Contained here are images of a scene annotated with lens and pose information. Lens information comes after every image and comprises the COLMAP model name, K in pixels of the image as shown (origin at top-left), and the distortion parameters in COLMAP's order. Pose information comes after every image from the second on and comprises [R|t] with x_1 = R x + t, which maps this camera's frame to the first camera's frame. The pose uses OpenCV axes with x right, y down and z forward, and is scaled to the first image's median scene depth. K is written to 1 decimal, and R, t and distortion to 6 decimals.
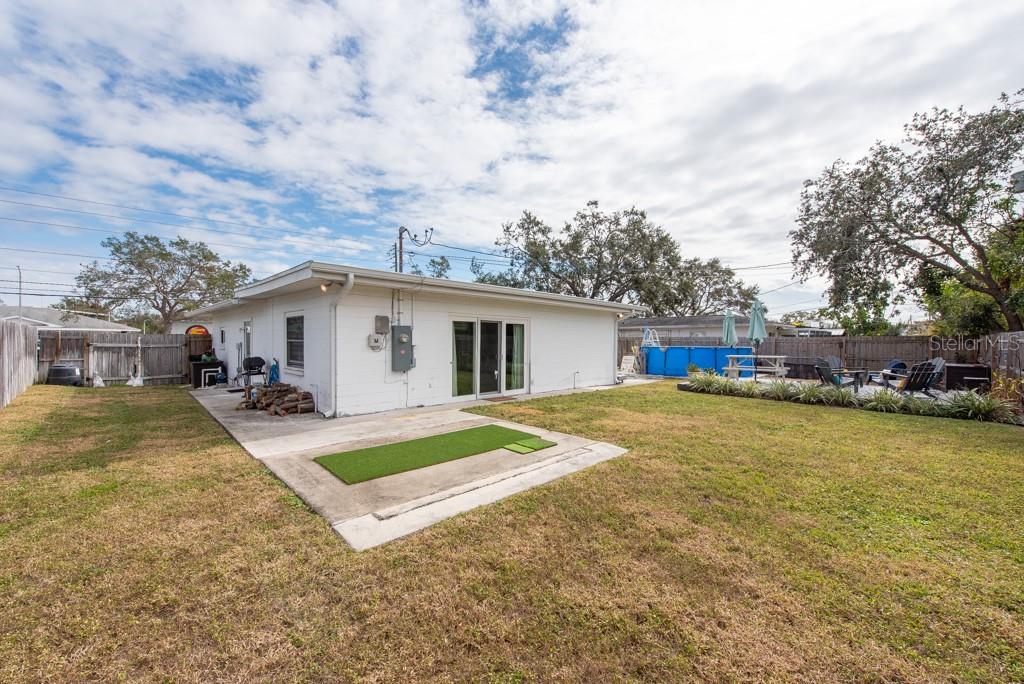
lens RADIAL K [[406.3, 0, 512.0], [0, 406.3, 342.0], [0, 0, 1]] dist [0.016763, -0.000020]
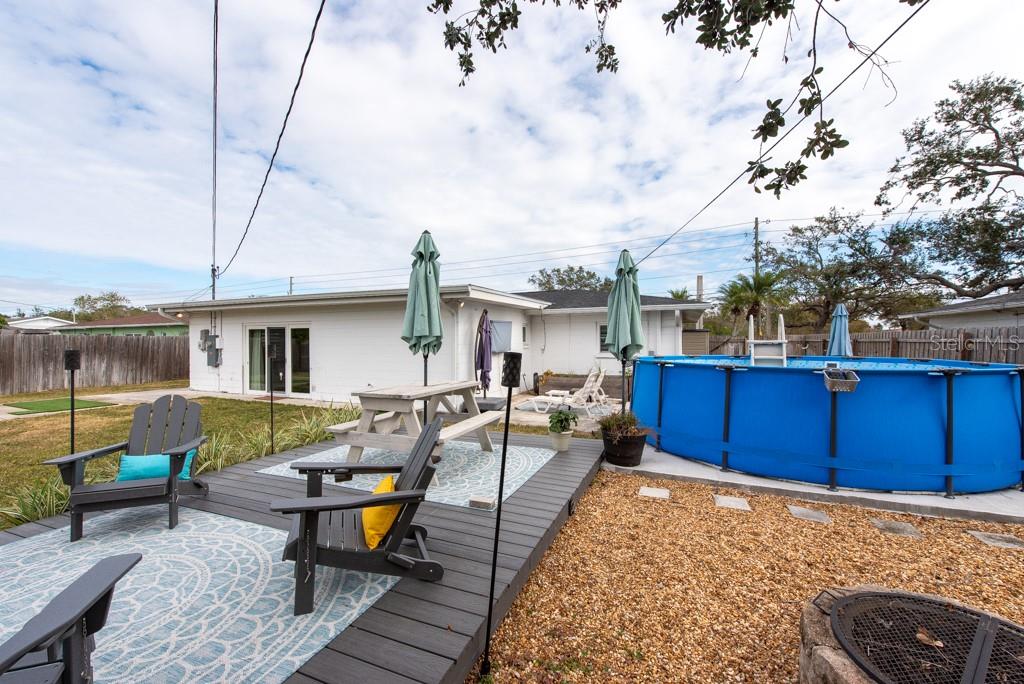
lens RADIAL K [[383.7, 0, 512.0], [0, 383.7, 342.0], [0, 0, 1]] dist [0.001837, 0.000042]
pose [[0.386731, 0.000128, -0.922193, 1.074764], [0.006224, 0.999977, 0.002749, -0.009972], [0.922172, -0.006803, 0.386721, 1.095645]]
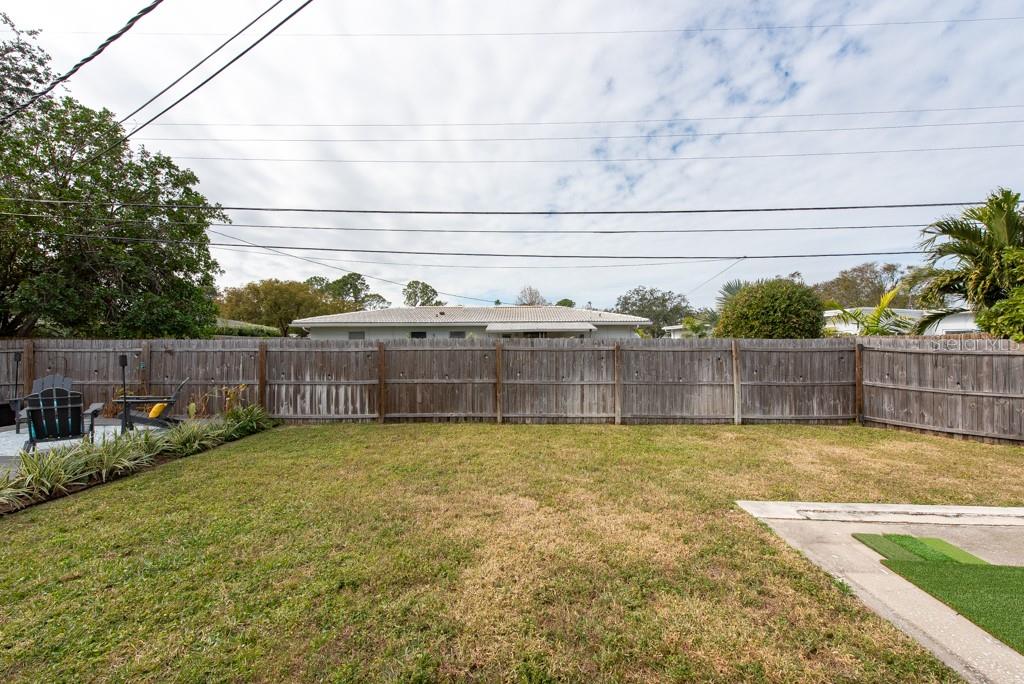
lens RADIAL K [[406.3, 0, 512.0], [0, 406.3, 342.0], [0, 0, 1]] dist [0.016763, -0.000020]
pose [[-0.702669, -0.000278, 0.711517, 0.017523], [0.002626, 0.999992, 0.002983, -0.016789], [-0.711512, 0.003965, -0.702663, 0.904501]]
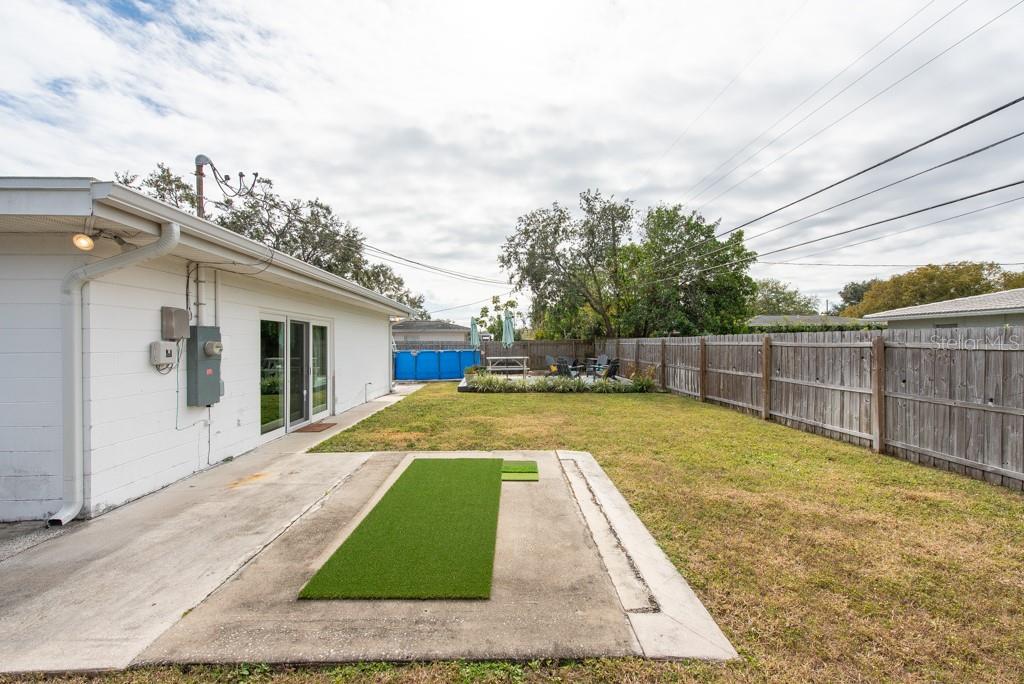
lens RADIAL K [[406.3, 0, 512.0], [0, 406.3, 342.0], [0, 0, 1]] dist [0.016763, -0.000020]
pose [[0.673706, -0.004613, 0.738985, -0.305300], [0.009910, 0.999947, -0.002793, -0.008717], [-0.738933, 0.009205, 0.673716, 0.212688]]
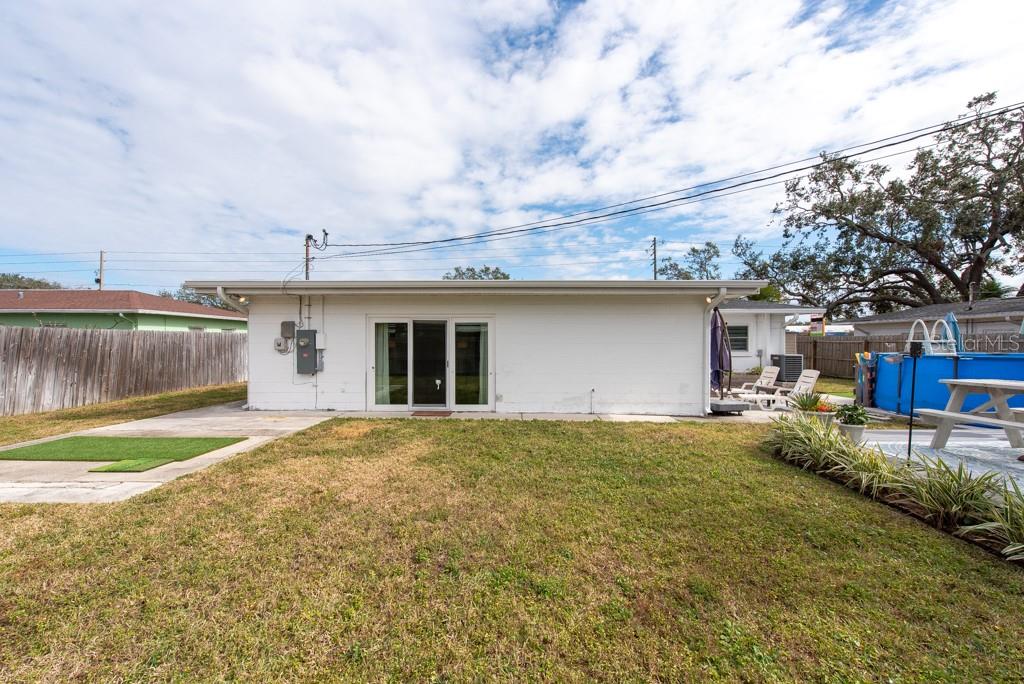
lens RADIAL K [[383.7, 0, 512.0], [0, 383.7, 342.0], [0, 0, 1]] dist [0.001837, 0.000042]
pose [[0.691394, 0.000654, -0.722478, 0.596746], [0.002171, 0.999993, 0.002982, -0.008507], [0.722475, -0.003630, 0.691388, 0.525453]]
